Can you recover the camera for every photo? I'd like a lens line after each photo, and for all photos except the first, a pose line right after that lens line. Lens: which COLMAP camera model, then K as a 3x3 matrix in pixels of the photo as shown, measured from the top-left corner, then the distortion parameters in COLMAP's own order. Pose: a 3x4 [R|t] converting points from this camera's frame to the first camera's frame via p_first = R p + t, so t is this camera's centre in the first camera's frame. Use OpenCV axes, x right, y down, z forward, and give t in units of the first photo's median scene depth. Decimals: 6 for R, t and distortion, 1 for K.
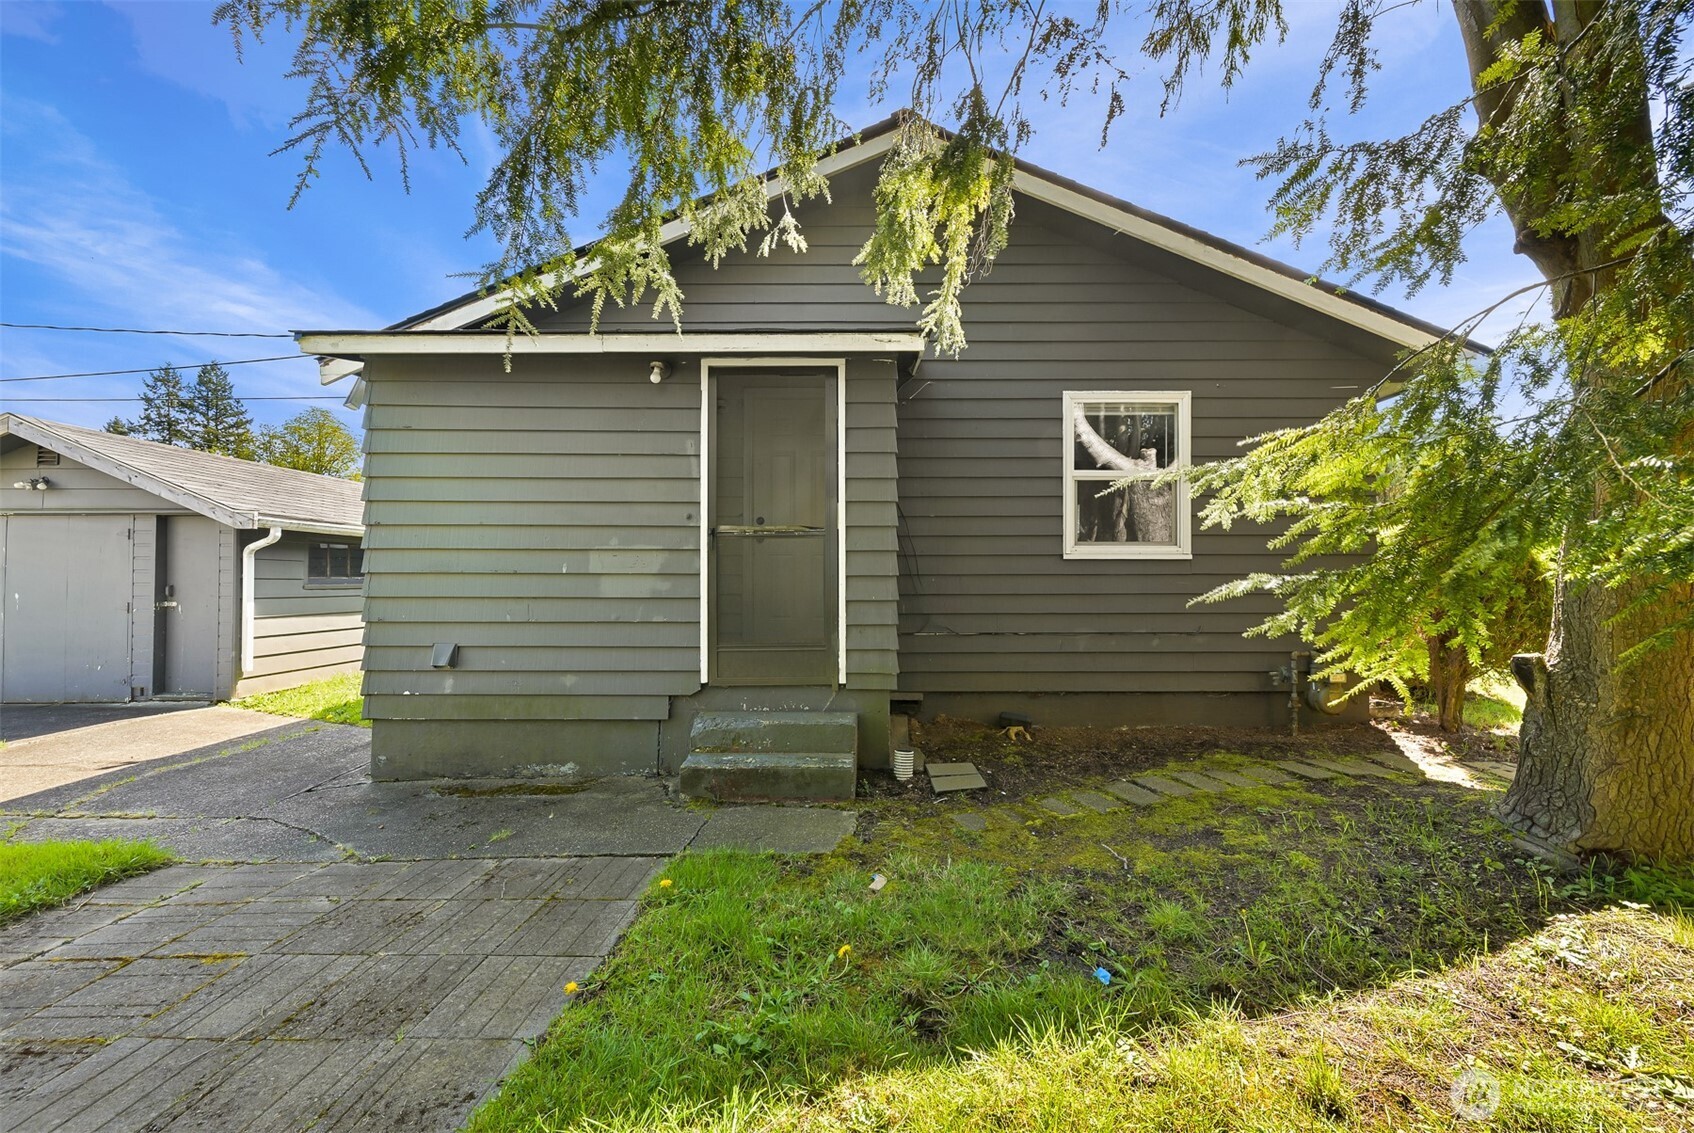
lens RADIAL K [[676.0, 0, 882.8], [0, 676.0, 572.2], [0, 0, 1]] dist [-0.003425, 0.001070]
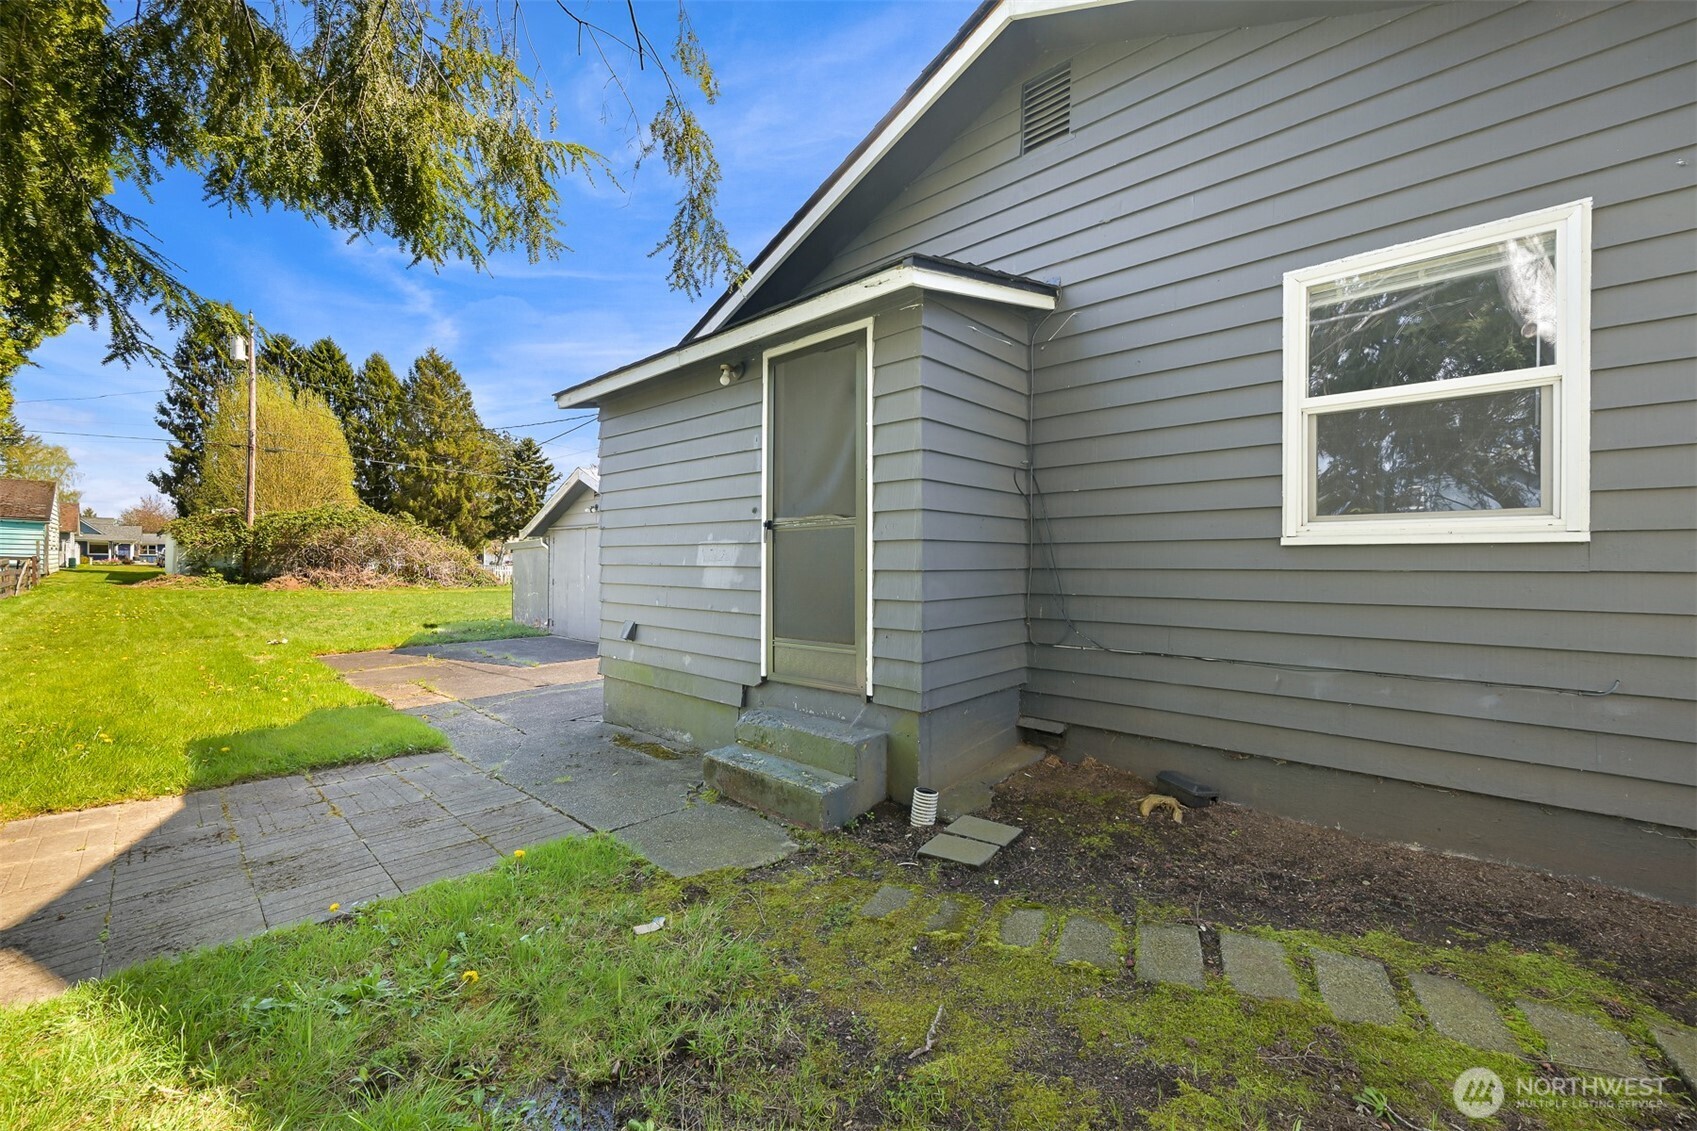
lens RADIAL K [[677.2, 0, 856.9], [0, 677.2, 559.0], [0, 0, 1]] dist [-0.003425, 0.001070]
pose [[0.731410, -0.001690, -0.681936, 0.519366], [0.000264, 0.999998, -0.002194, -0.007011], [0.681938, 0.001425, 0.731409, 0.362925]]
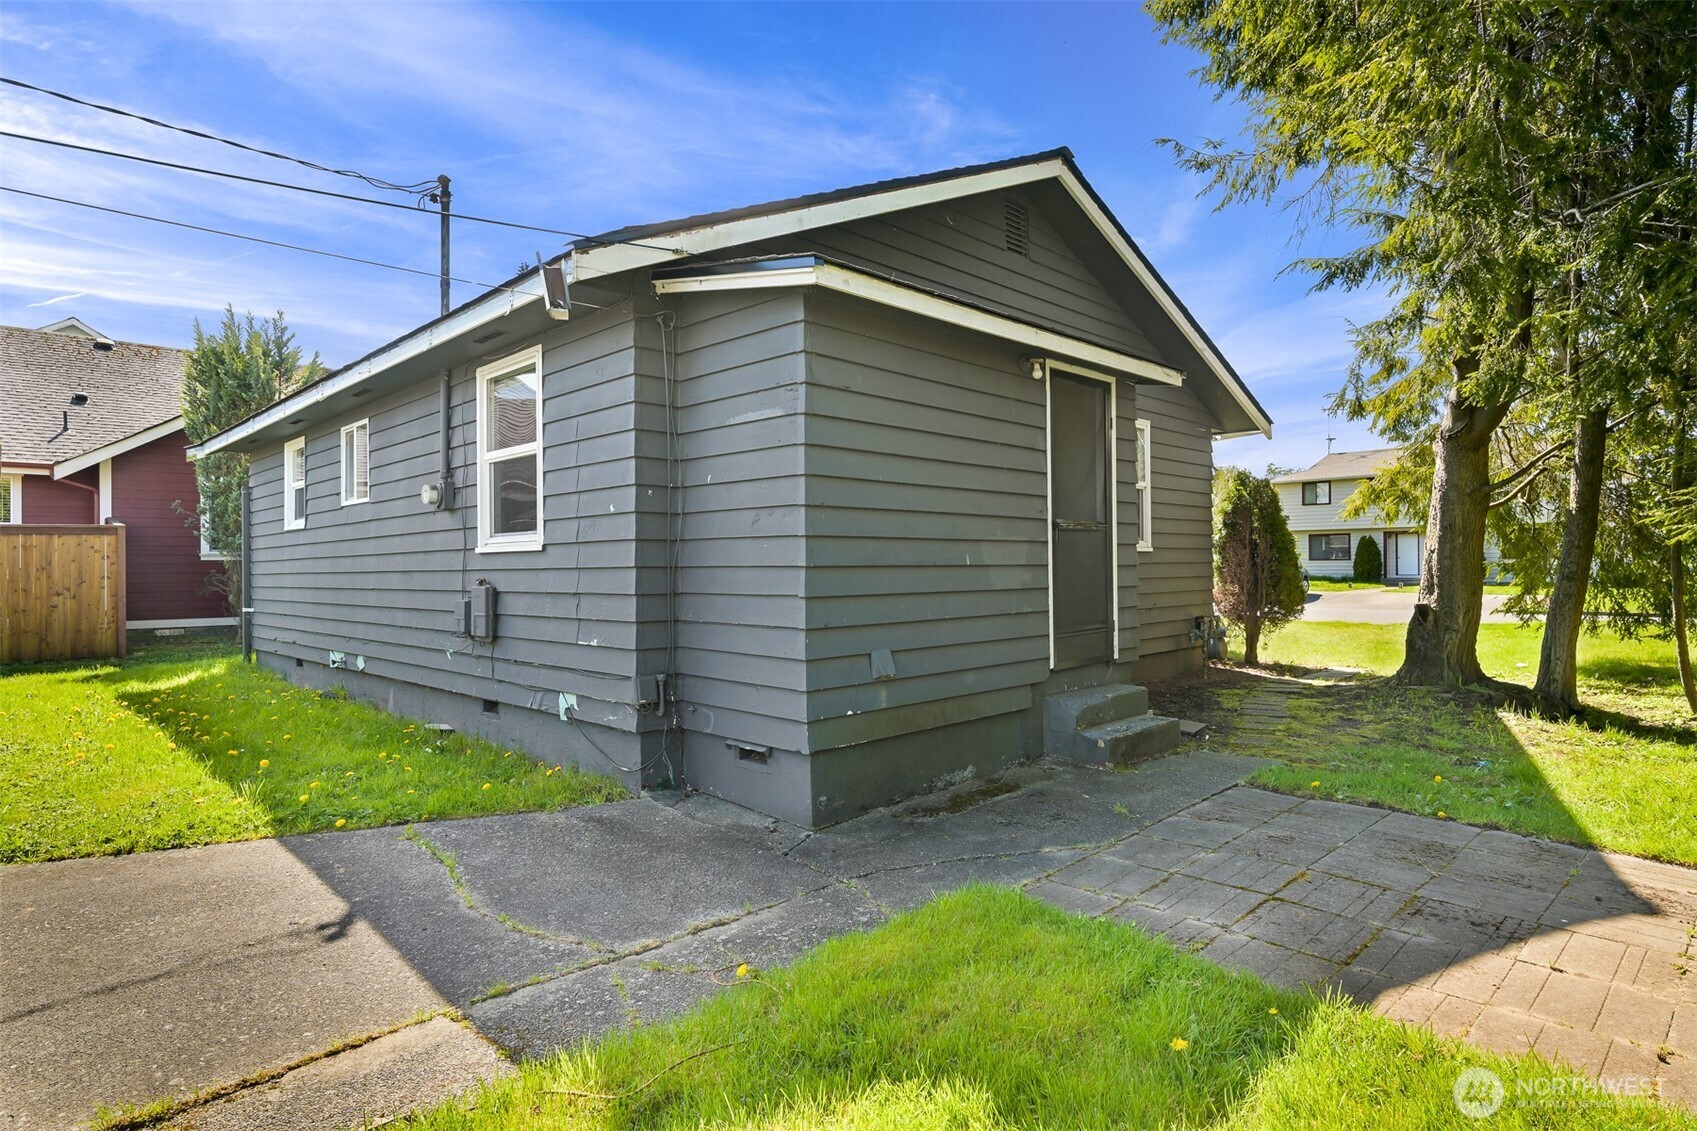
lens RADIAL K [[890.4, 0, 864.9], [0, 890.4, 568.7], [0, 0, 1]] dist [-0.012281, 0.002058]
pose [[0.717943, -0.010945, 0.696015, -1.434374], [0.007320, 0.999940, 0.008174, -0.004996], [-0.696063, -0.000774, 0.717980, 0.209576]]
